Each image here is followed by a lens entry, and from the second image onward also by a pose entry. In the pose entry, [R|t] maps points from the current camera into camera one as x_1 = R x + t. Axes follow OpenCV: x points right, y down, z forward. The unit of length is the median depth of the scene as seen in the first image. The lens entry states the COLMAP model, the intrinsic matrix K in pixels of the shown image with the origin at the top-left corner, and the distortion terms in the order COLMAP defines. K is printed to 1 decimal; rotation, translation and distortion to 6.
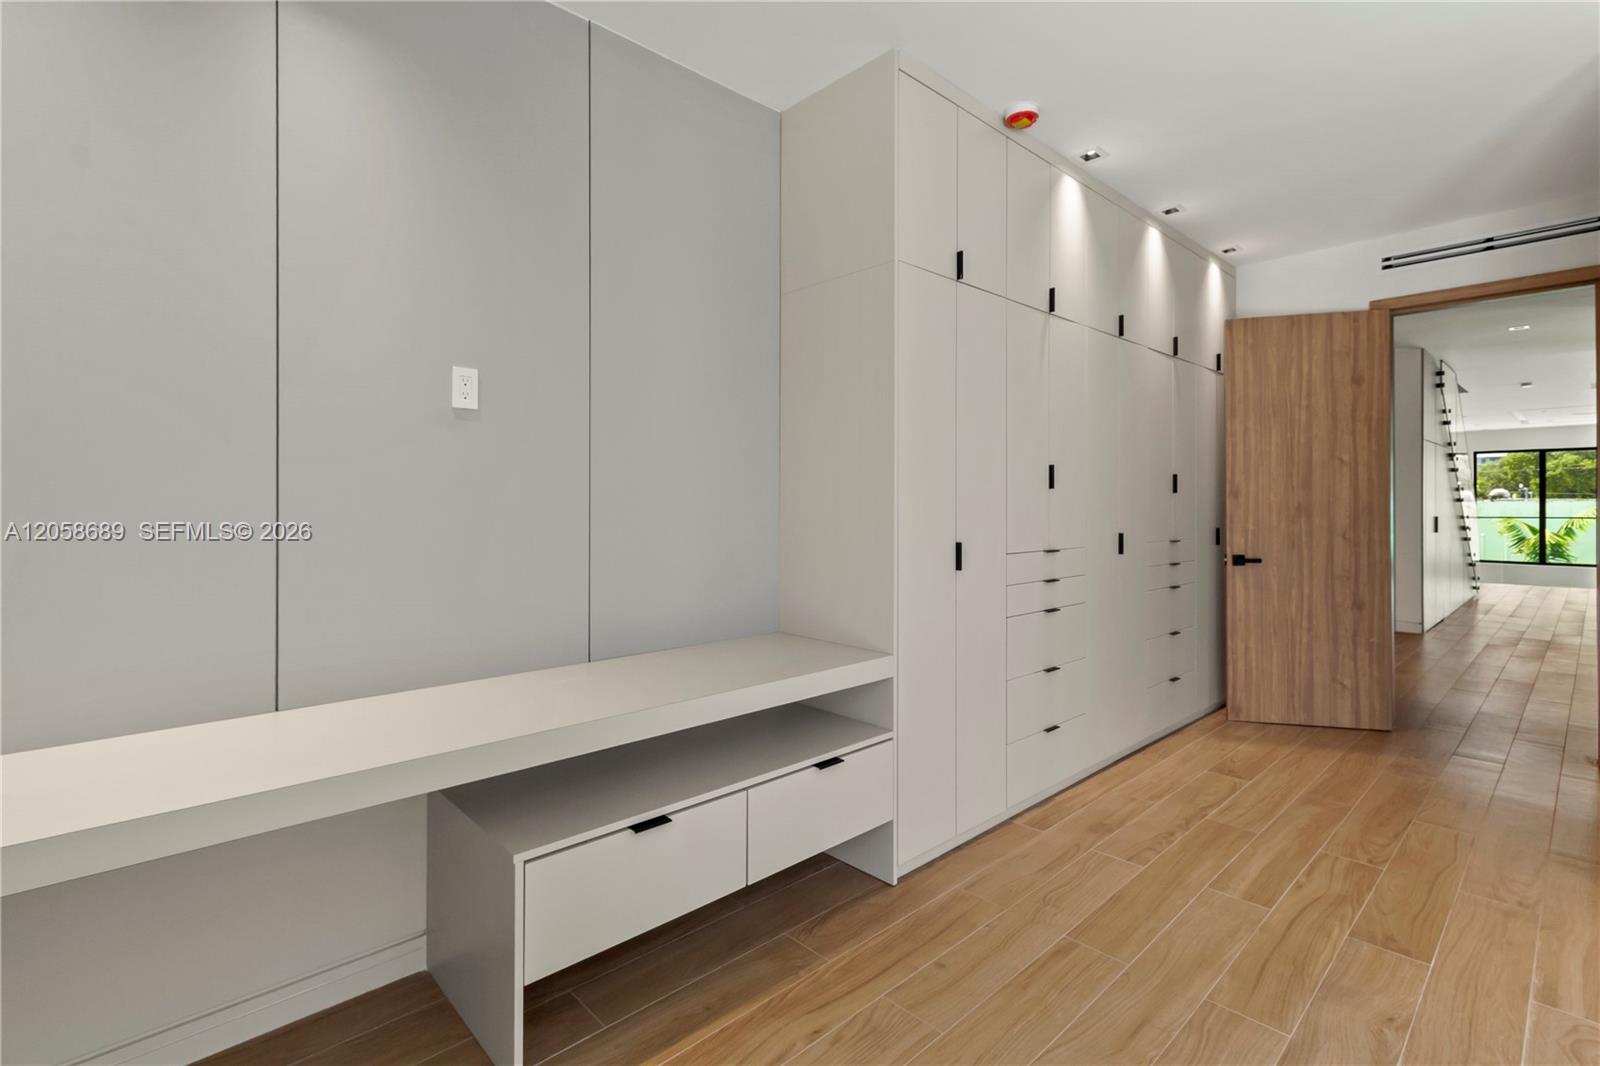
lens RADIAL K [[742.8, 0, 804.6], [0, 742.8, 528.4], [0, 0, 1]] dist [0.004478, 0.000074]
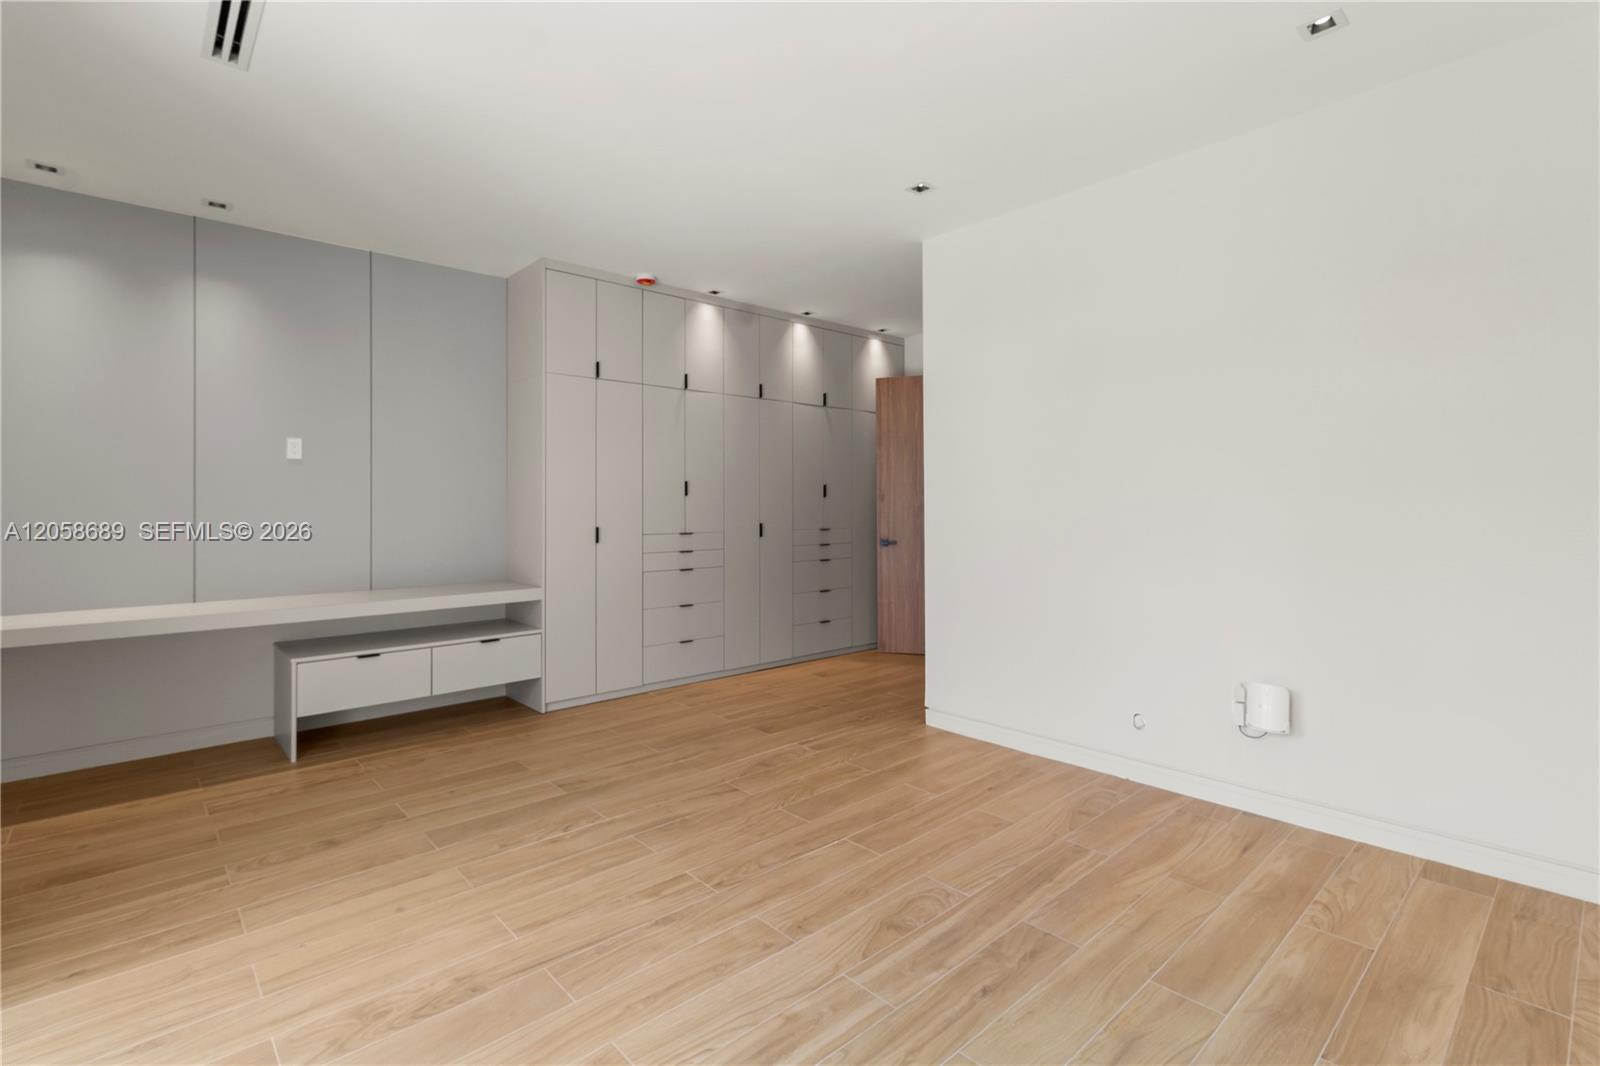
lens RADIAL K [[742.8, 0, 803.6], [0, 742.8, 525.4], [0, 0, 1]] dist [0.004478, 0.000074]
pose [[0.999828, -0.003207, -0.018291, 0.559334], [0.003117, 0.999983, -0.004950, 0.018978], [0.018307, 0.004892, 0.999820, -0.576888]]
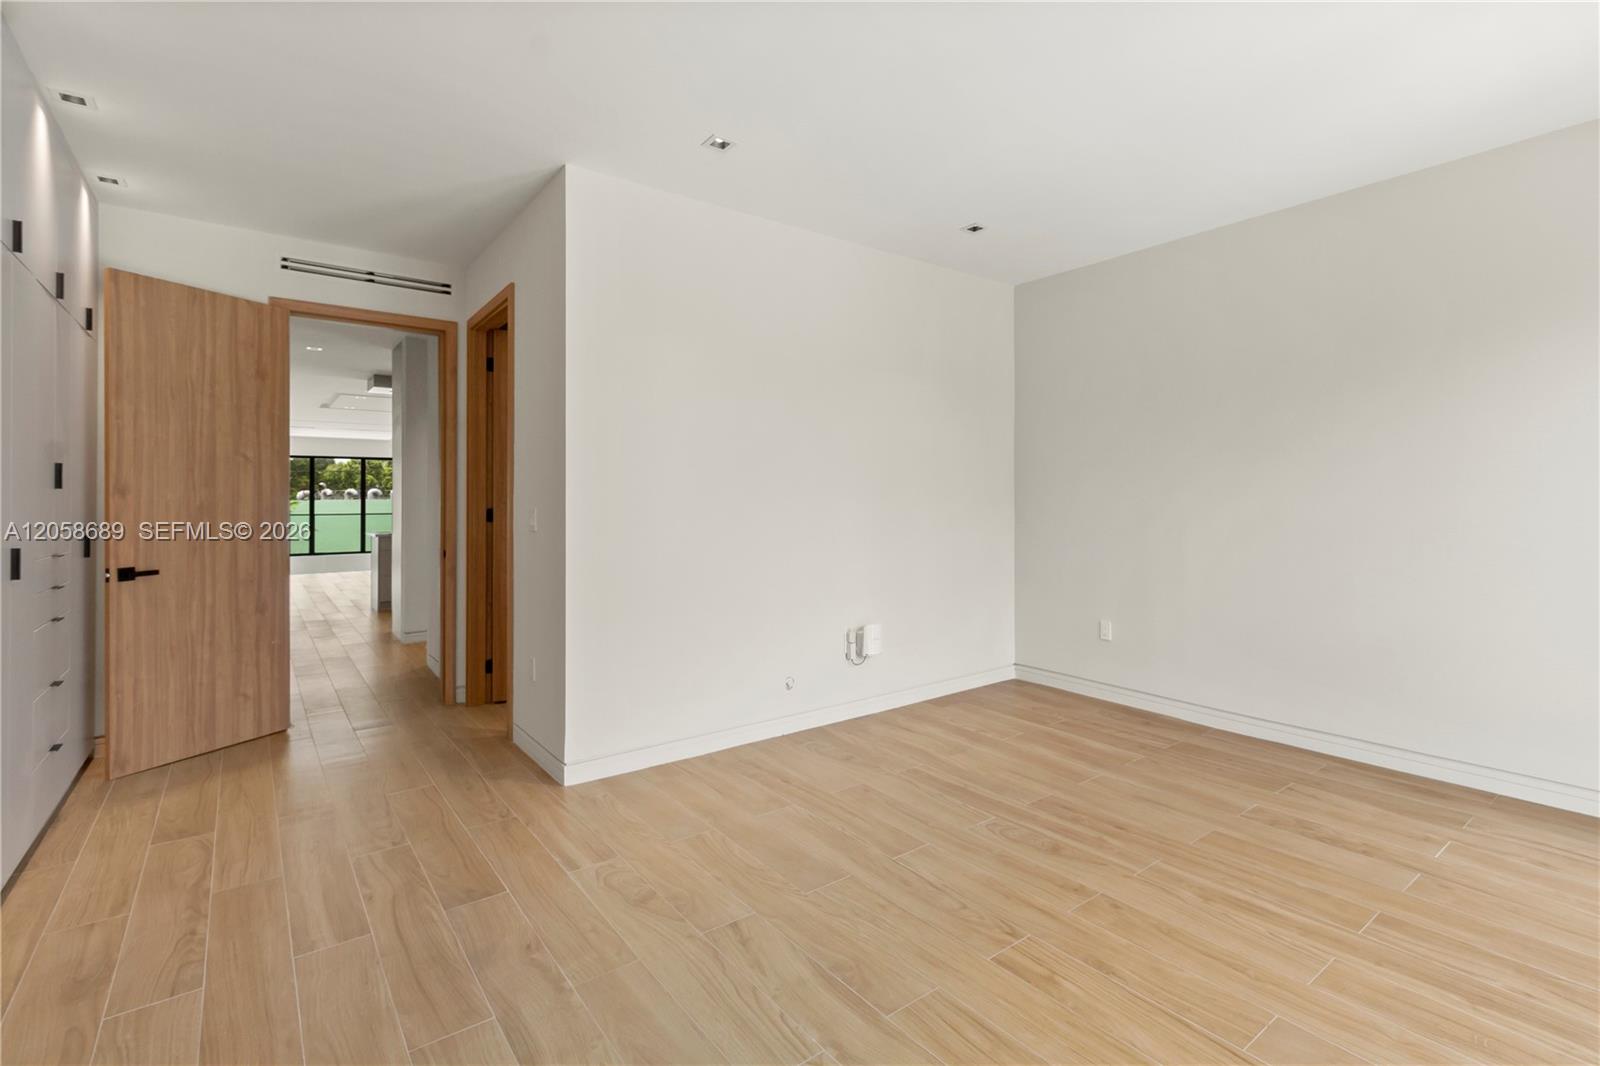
lens RADIAL K [[742.8, 0, 812.2], [0, 742.8, 519.0], [0, 0, 1]] dist [0.004478, 0.000074]
pose [[0.103486, -0.022345, 0.994380, -0.159913], [0.034229, 0.999235, 0.018892, -0.007479], [-0.994042, 0.032081, 0.104172, 0.217576]]
